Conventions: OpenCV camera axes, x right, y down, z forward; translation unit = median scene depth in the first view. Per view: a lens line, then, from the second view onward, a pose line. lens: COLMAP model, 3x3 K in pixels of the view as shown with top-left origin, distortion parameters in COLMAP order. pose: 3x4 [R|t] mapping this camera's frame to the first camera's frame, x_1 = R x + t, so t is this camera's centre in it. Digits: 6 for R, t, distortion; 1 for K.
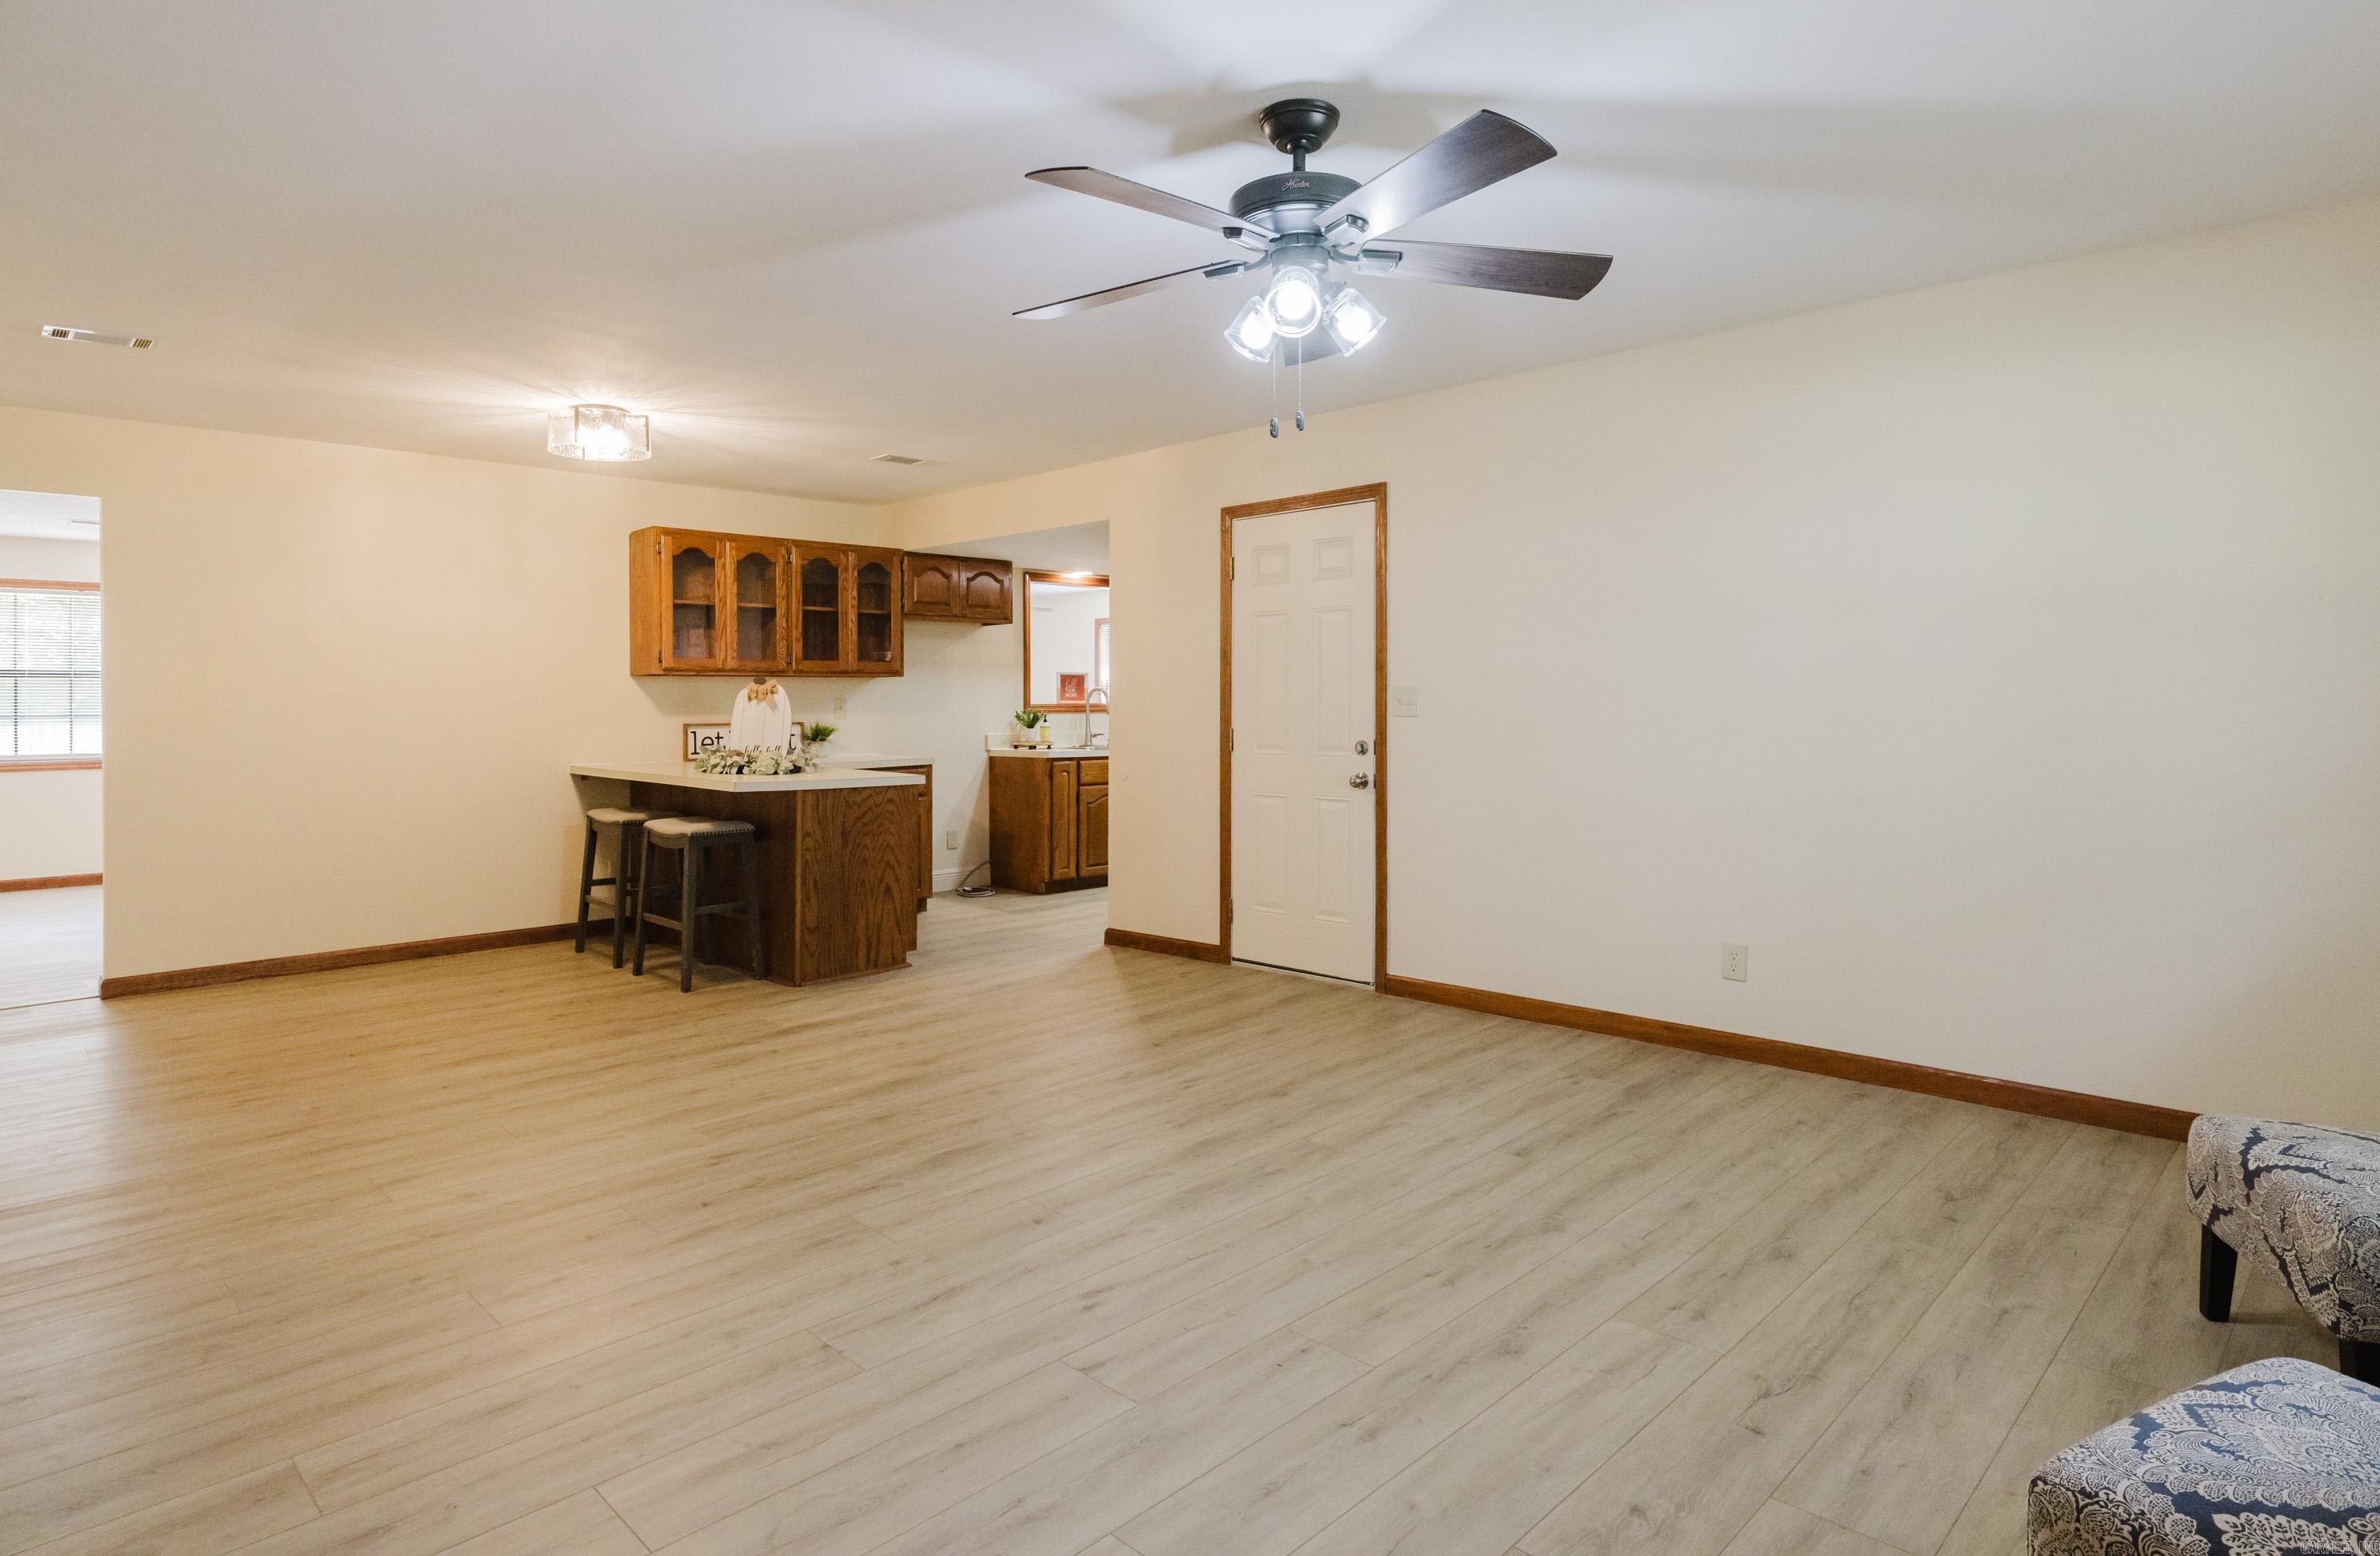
lens RADIAL K [[1297.3, 0, 1195.8], [0, 1297.3, 713.8], [0, 0, 1]] dist [-0.003410, -0.001691]
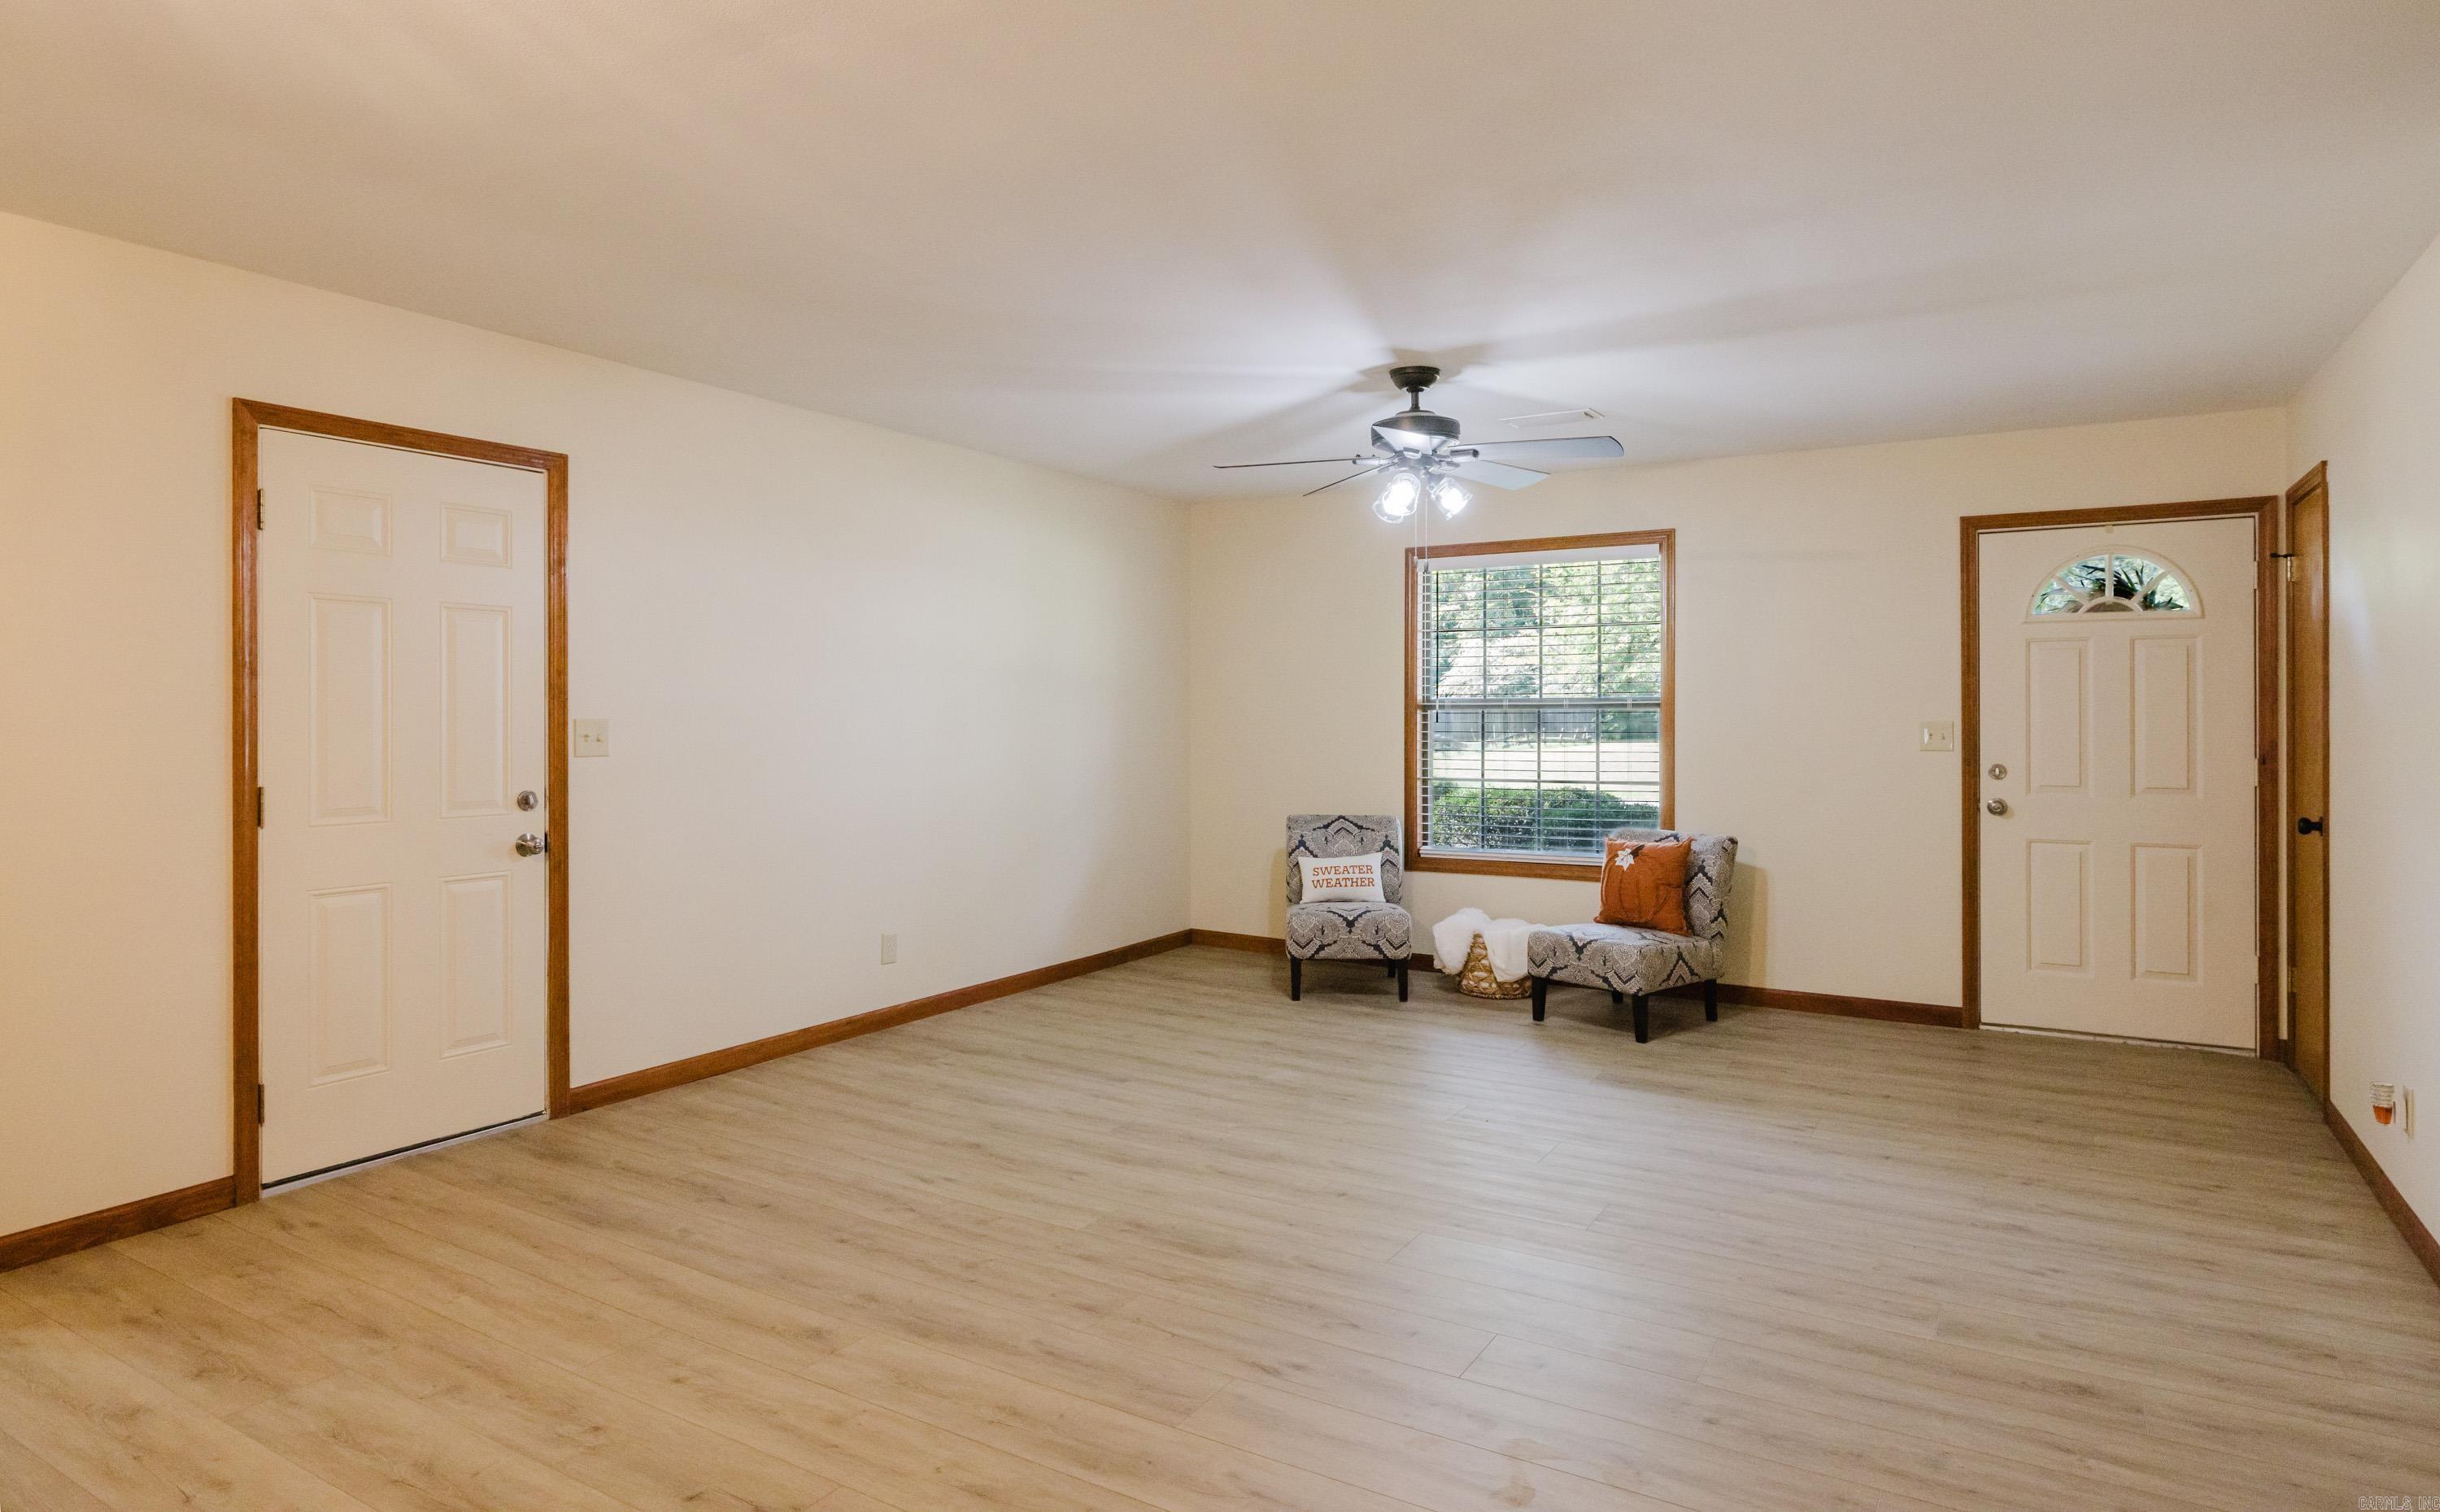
lens RADIAL K [[1398.7, 0, 1235.7], [0, 1398.7, 711.5], [0, 0, 1]] dist [-0.017261, 0.000868]
pose [[-0.254372, 0.007586, 0.967077, -0.741446], [0.009231, 0.999943, -0.005416, -0.016422], [-0.967062, 0.007549, -0.254427, 0.804349]]
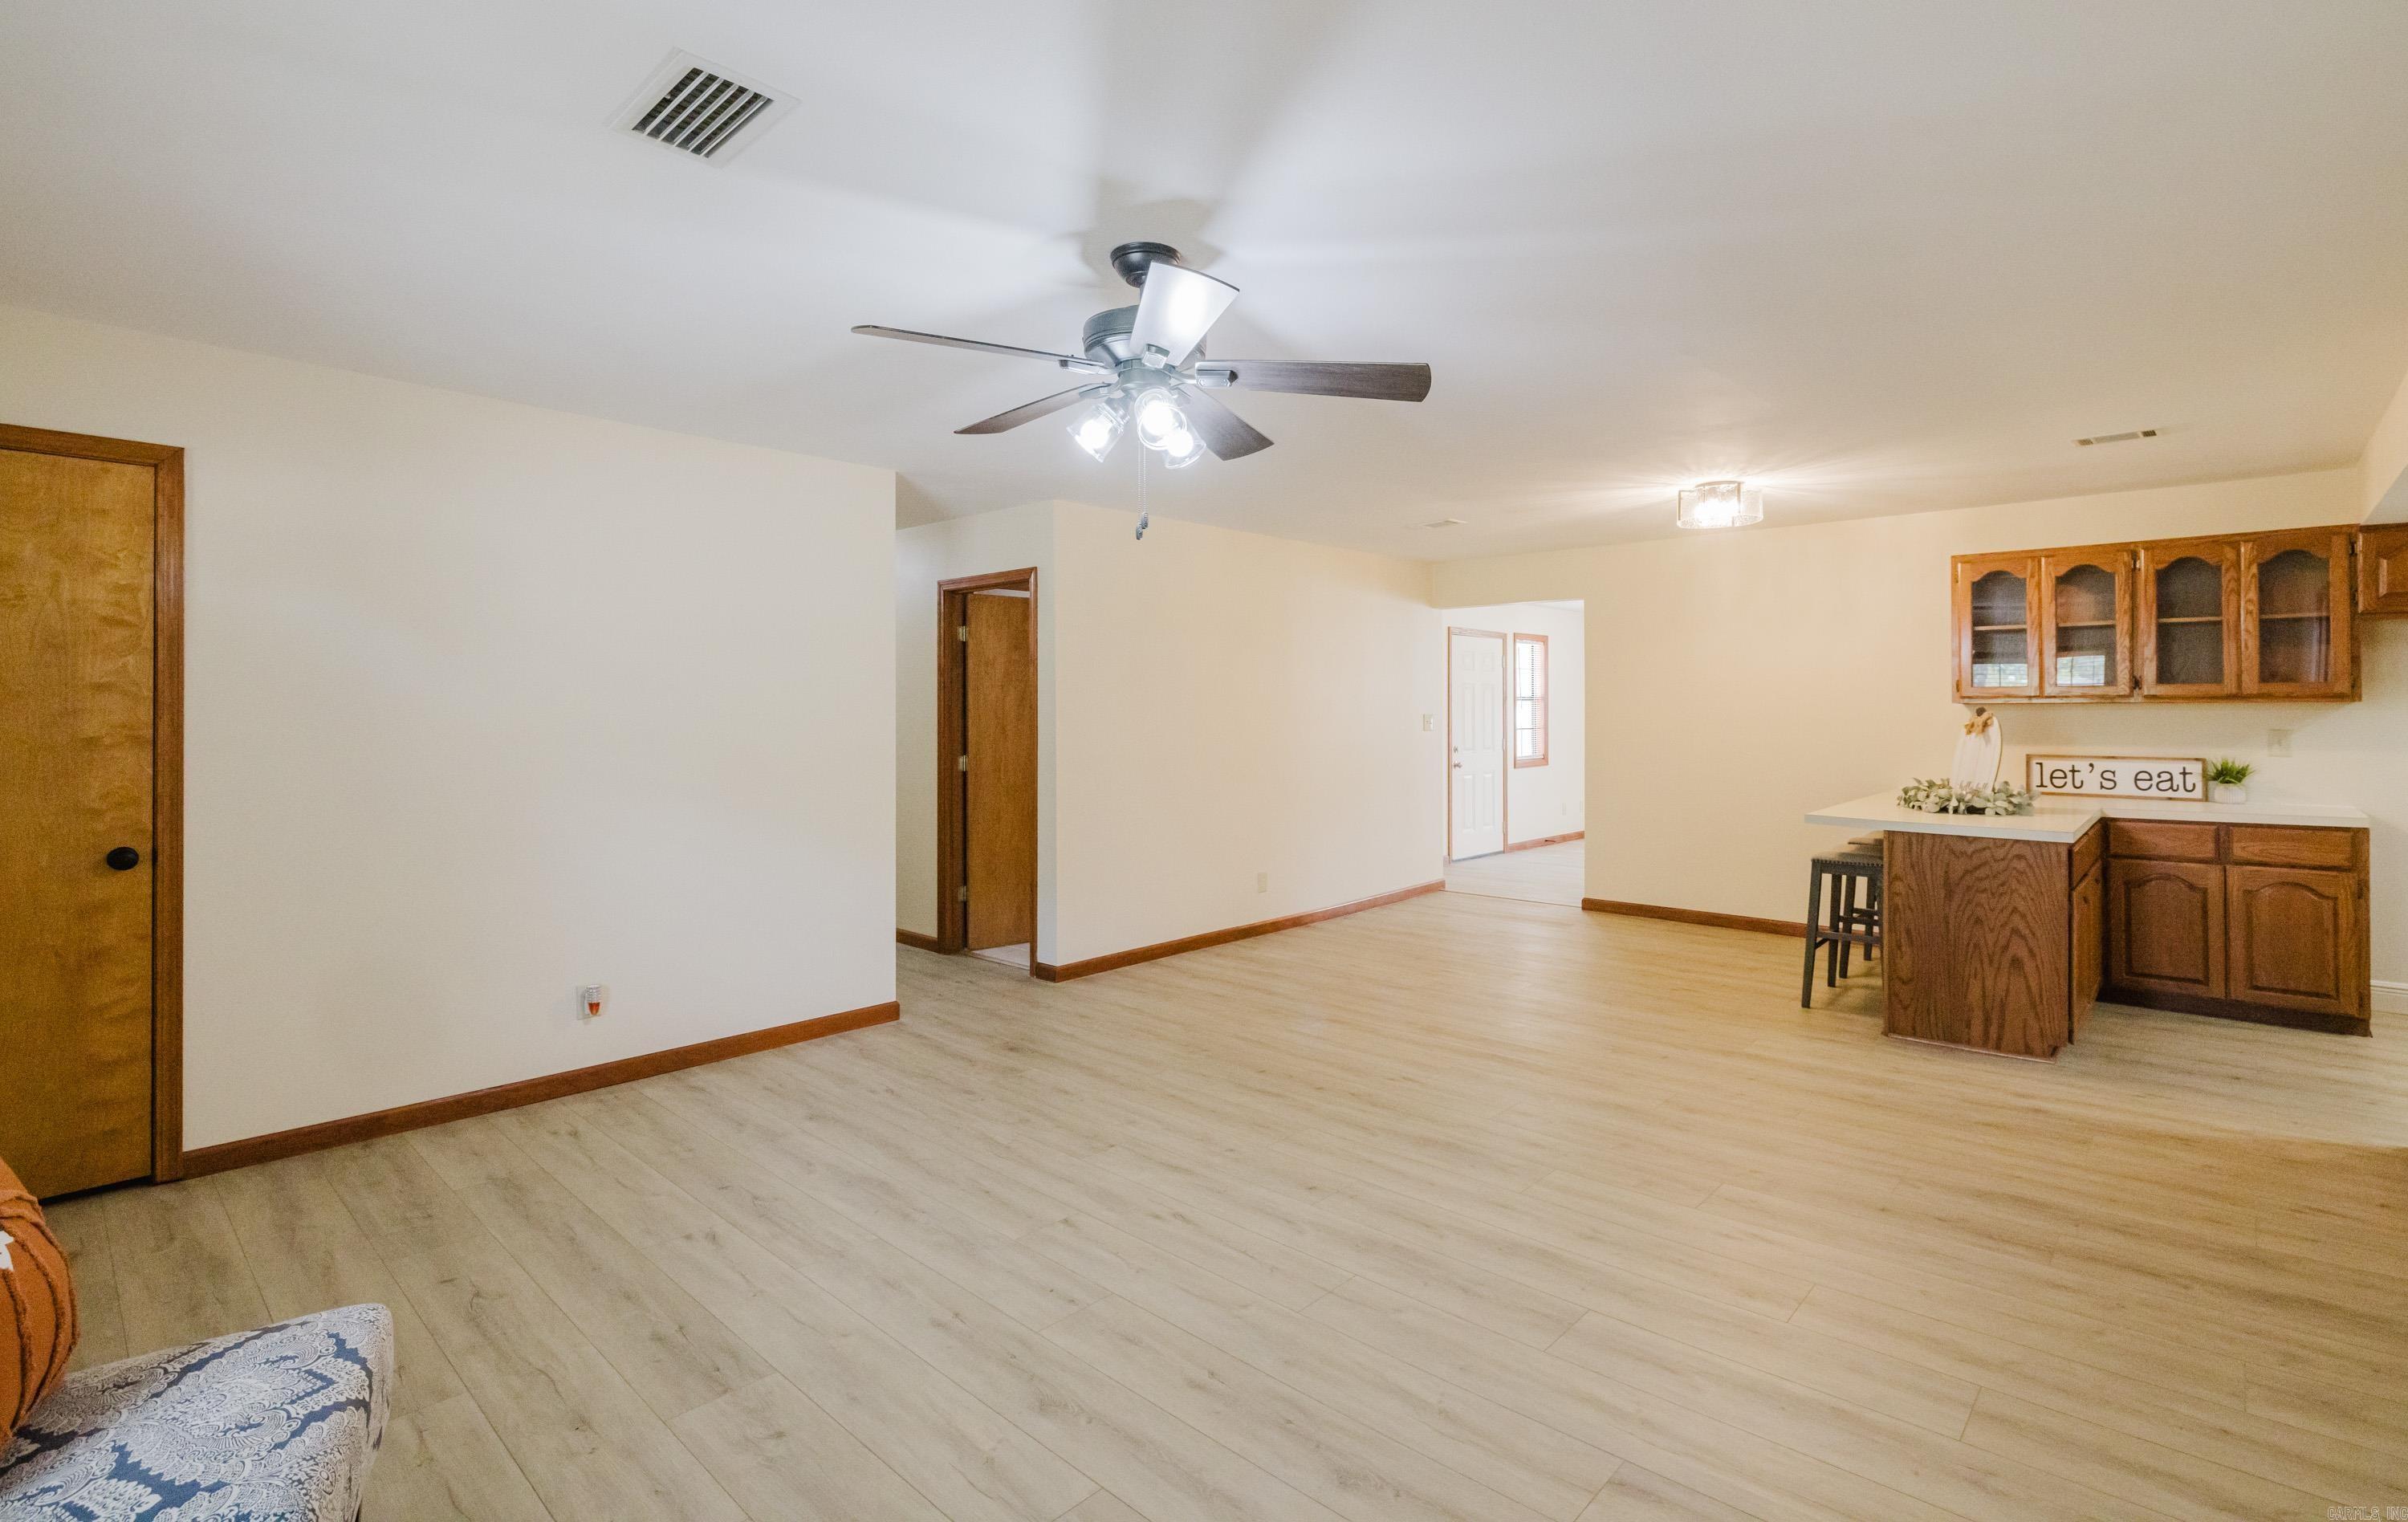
lens RADIAL K [[1096.8, 0, 1212.1], [0, 1096.8, 699.9], [0, 0, 1]] dist [-0.005481, -0.000363]
pose [[0.031852, -0.004442, -0.999483, 0.510080], [-0.007921, 0.999958, -0.004697, -0.030897], [0.999461, 0.008067, 0.031815, 0.500818]]
